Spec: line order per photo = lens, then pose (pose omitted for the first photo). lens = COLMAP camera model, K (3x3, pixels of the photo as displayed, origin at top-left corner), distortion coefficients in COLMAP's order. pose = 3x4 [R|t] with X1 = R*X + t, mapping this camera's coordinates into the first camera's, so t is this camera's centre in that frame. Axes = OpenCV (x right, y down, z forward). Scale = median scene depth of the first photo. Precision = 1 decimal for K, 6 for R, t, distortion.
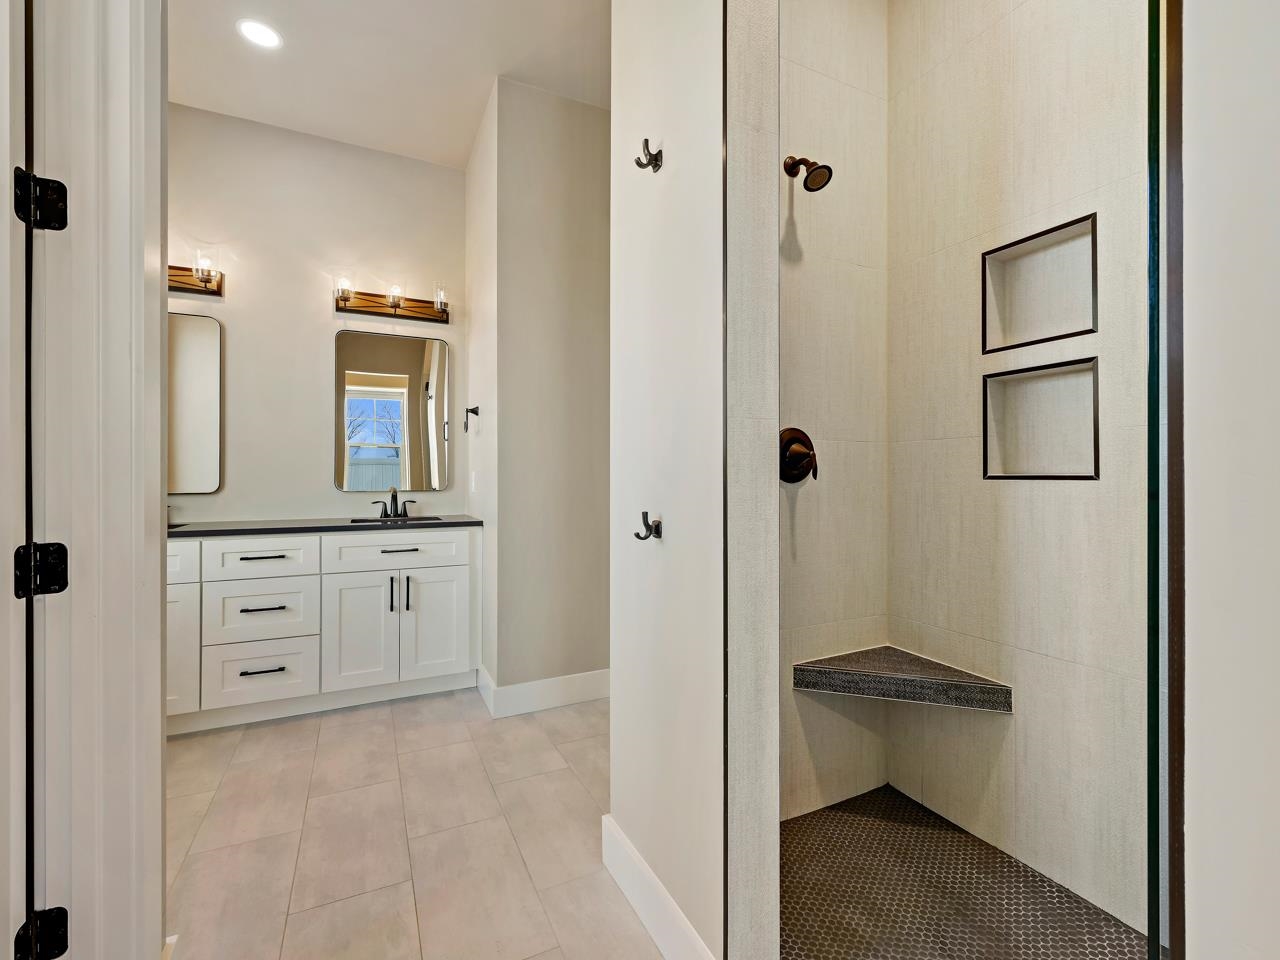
lens RADIAL K [[565.3, 0, 640.1], [0, 565.3, 478.6], [0, 0, 1]] dist [-0.000877, 0.001454]
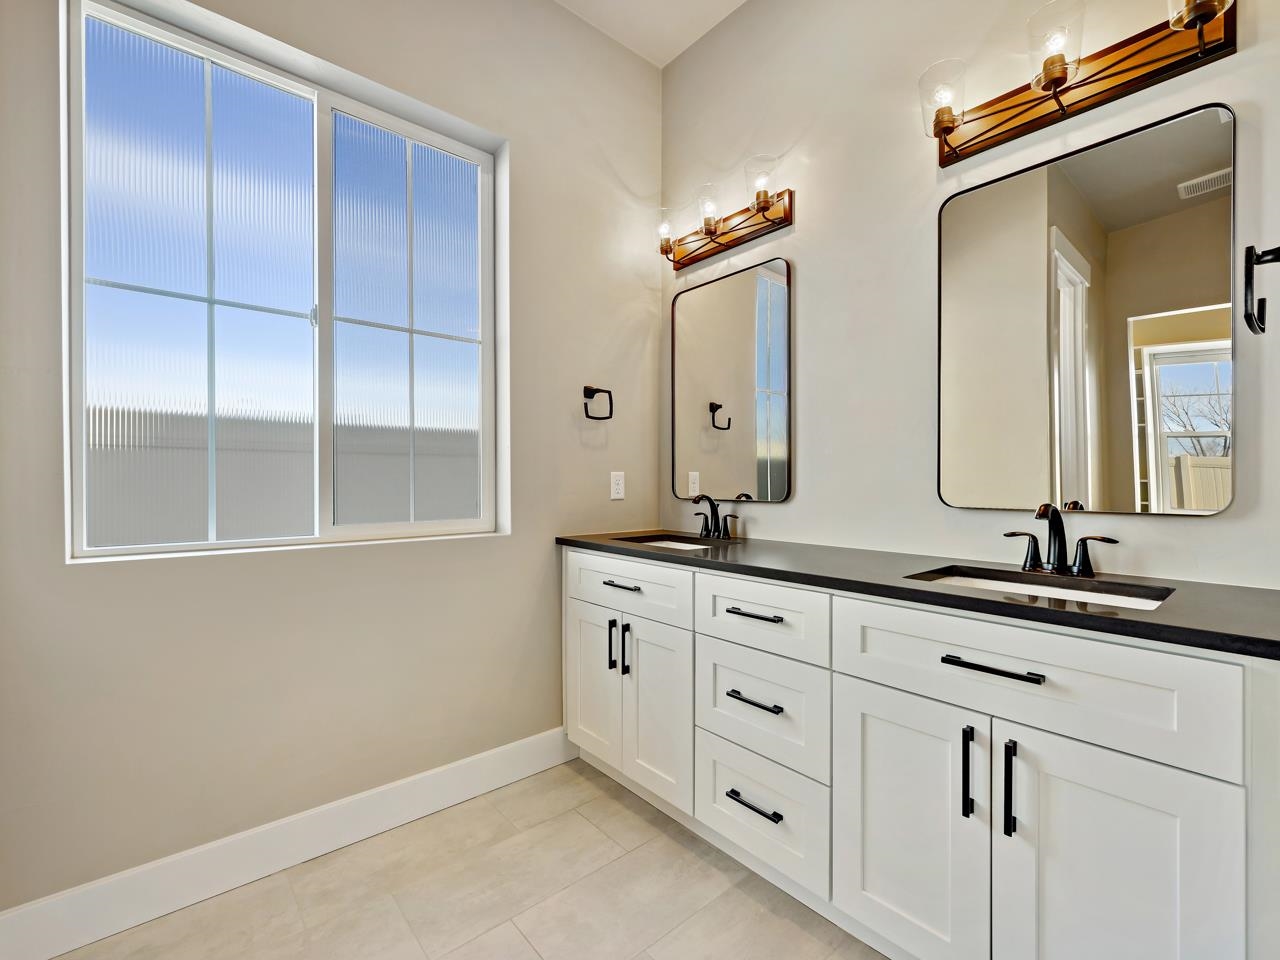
lens RADIAL K [[565.3, 0, 639.8], [0, 565.3, 480.2], [0, 0, 1]] dist [-0.000877, 0.001454]
pose [[0.242194, 0.000677, -0.970228, -0.104947], [0.000544, 1.000000, 0.000834, -0.002857], [0.970228, -0.000730, 0.242193, 0.667007]]
